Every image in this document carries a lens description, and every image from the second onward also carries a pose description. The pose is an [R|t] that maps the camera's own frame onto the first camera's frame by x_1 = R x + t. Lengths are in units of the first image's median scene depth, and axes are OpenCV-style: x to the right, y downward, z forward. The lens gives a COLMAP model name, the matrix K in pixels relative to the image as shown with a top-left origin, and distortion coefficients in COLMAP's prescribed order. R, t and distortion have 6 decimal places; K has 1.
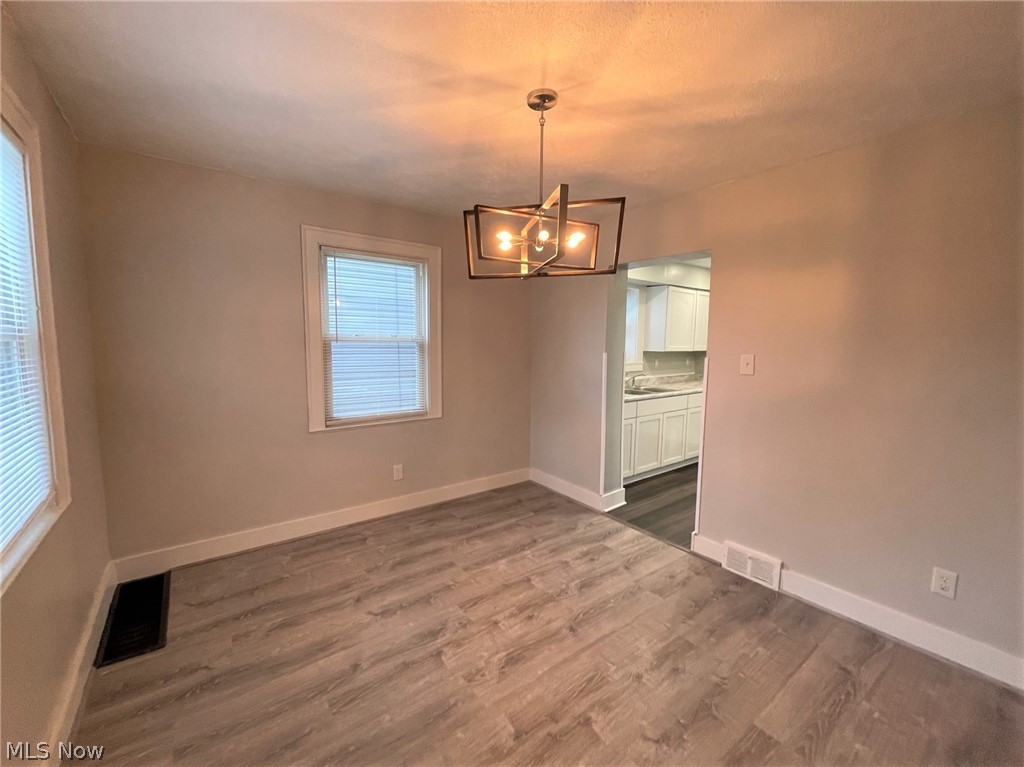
lens RADIAL K [[424.0, 0, 513.5], [0, 424.0, 380.4], [0, 0, 1]] dist [0.000737, 0.000218]
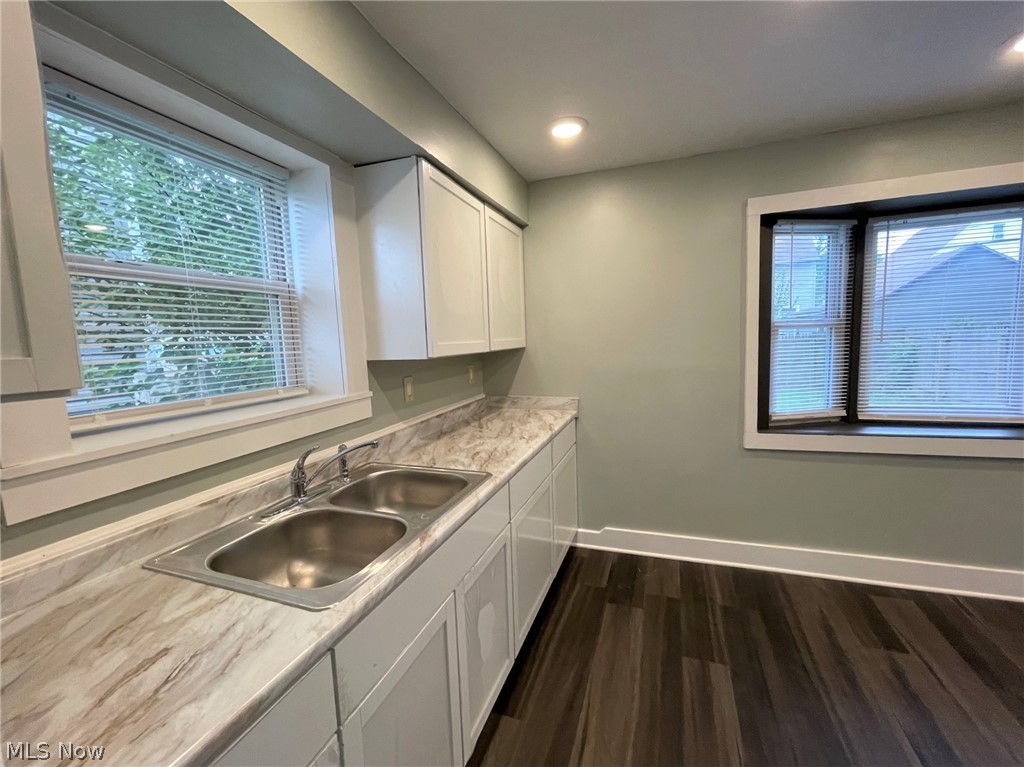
lens RADIAL K [[424.0, 0, 513.5], [0, 424.0, 380.4], [0, 0, 1]] dist [0.000737, 0.000218]
pose [[0.832540, -0.102395, 0.544420, 0.391679], [0.104955, 0.994124, 0.026477, -0.090614], [-0.543932, 0.035097, 0.838395, 1.178685]]
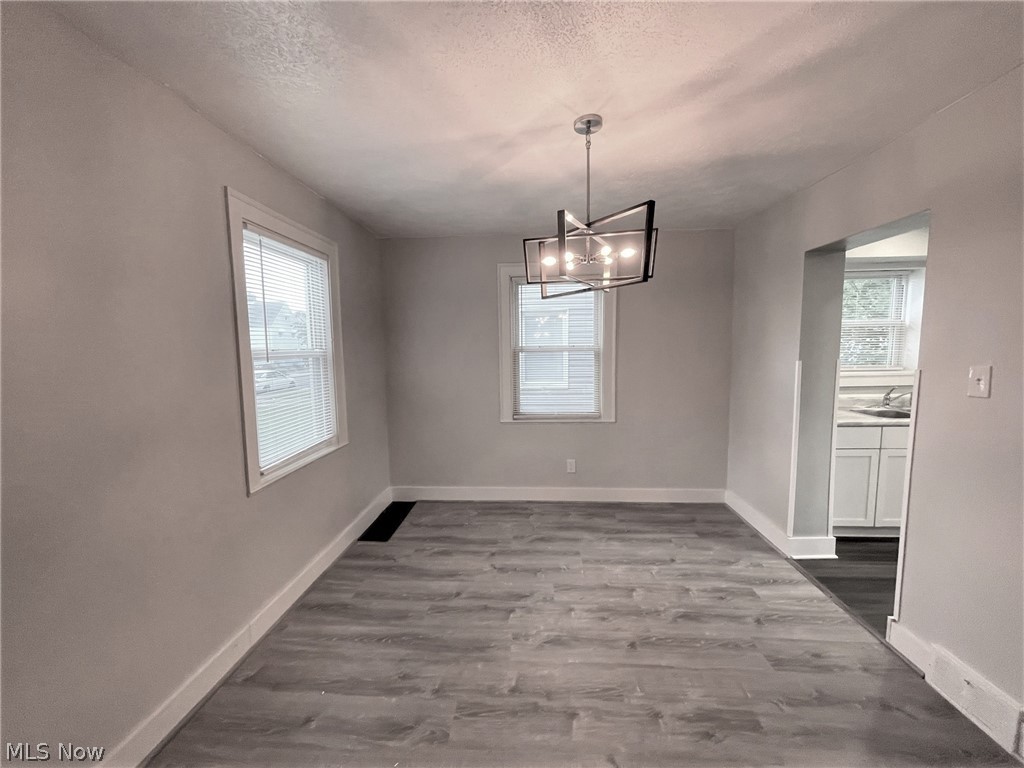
lens RADIAL K [[417.3, 0, 512.0], [0, 417.3, 384.0], [0, 0, 1]] dist [0.000673, 0.000488]
pose [[0.755312, 0.036655, -0.654340, 0.409137], [-0.037376, 0.999219, 0.012830, -0.013028], [0.654299, 0.014766, 0.756092, 0.062702]]
